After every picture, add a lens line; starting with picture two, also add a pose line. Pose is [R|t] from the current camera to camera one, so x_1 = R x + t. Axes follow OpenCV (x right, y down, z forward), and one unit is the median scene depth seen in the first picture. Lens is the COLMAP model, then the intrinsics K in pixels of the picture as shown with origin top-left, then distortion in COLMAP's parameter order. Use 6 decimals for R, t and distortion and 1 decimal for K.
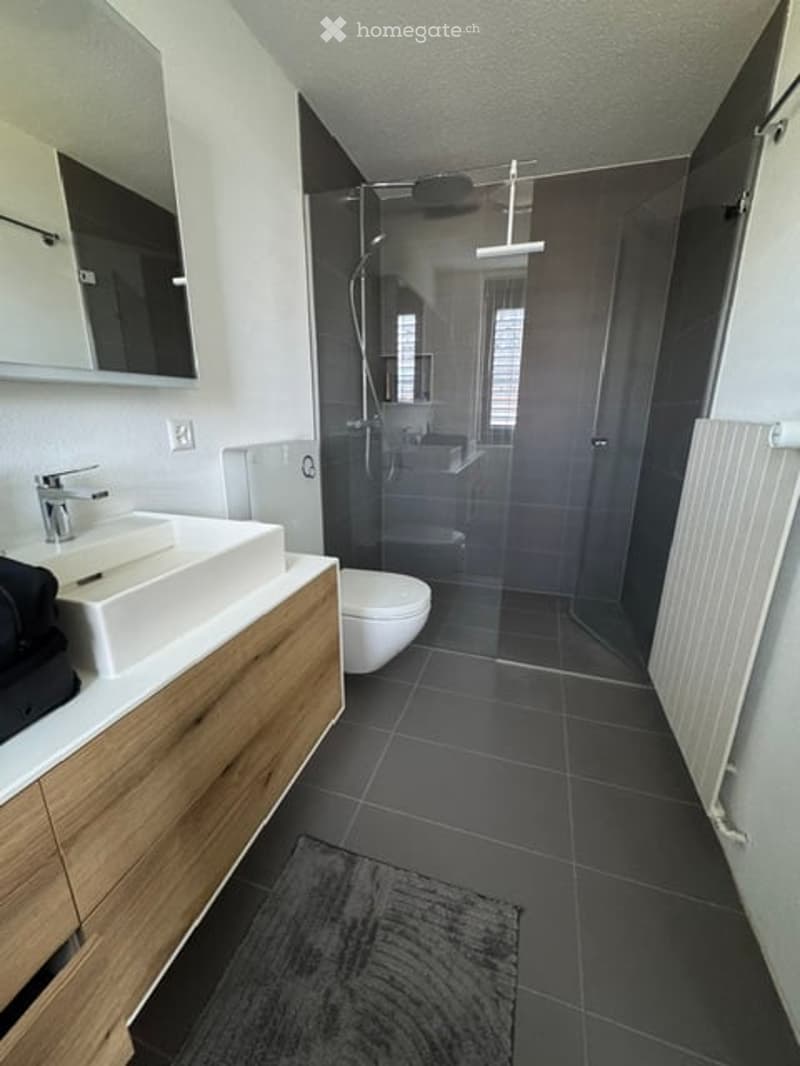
lens RADIAL K [[424.1, 0, 400.0], [0, 424.1, 533.0], [0, 0, 1]] dist [-0.003380, -0.000506]
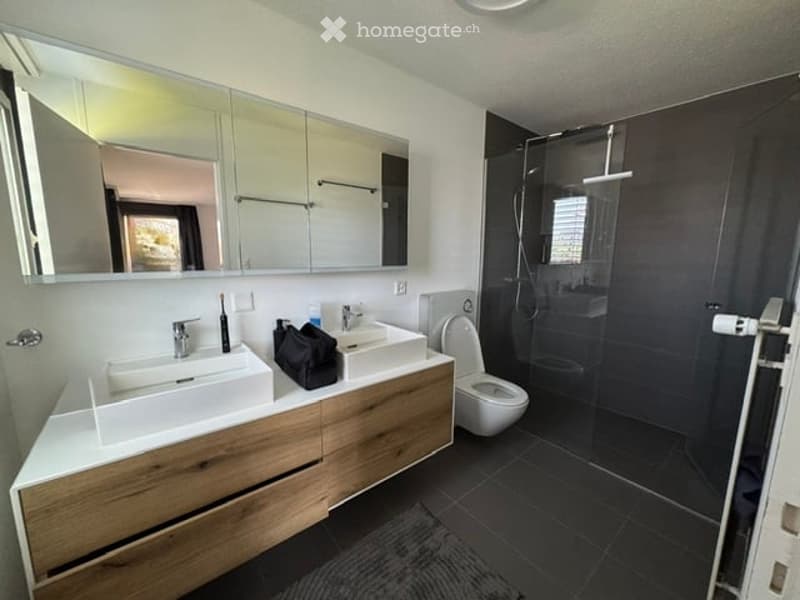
lens RADIAL K [[318.3, 0, 400.0], [0, 318.3, 300.0], [0, 0, 1]] dist [-0.003380, -0.000506]
pose [[0.836508, 0.080994, -0.541936, 0.331890], [-0.154187, 0.983846, -0.090957, -0.023676], [0.525815, 0.159646, 0.835483, -0.309945]]
